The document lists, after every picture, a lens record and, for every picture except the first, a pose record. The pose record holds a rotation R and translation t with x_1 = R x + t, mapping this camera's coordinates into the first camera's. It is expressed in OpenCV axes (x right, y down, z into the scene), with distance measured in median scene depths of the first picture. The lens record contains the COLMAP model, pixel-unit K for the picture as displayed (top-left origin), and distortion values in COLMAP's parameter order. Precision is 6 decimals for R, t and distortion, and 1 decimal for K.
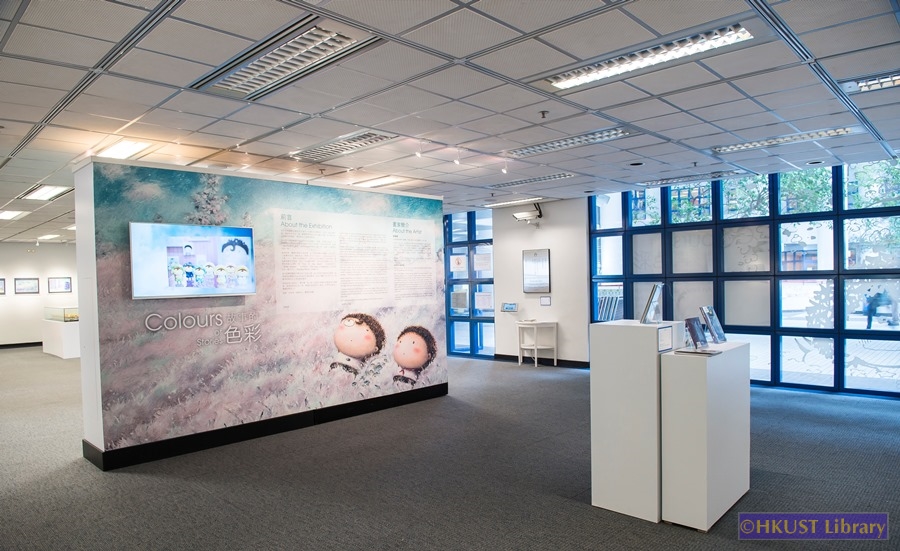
lens RADIAL K [[587.3, 0, 456.6], [0, 587.3, 281.5], [0, 0, 1]] dist [-0.028586, -0.031135]
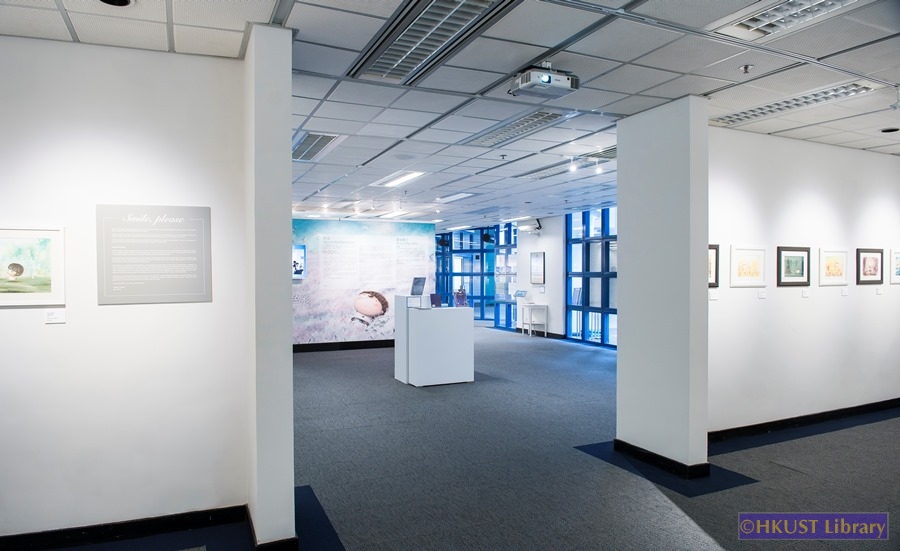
lens RADIAL K [[592.6, 0, 450.0], [0, 592.6, 275.5], [0, 0, 1]] dist [-0.051333, -0.004884]
pose [[0.929302, 0.025648, -0.368429, 0.697144], [-0.021942, 0.999658, 0.014246, -0.022775], [0.368669, -0.005154, 0.929547, -0.557172]]
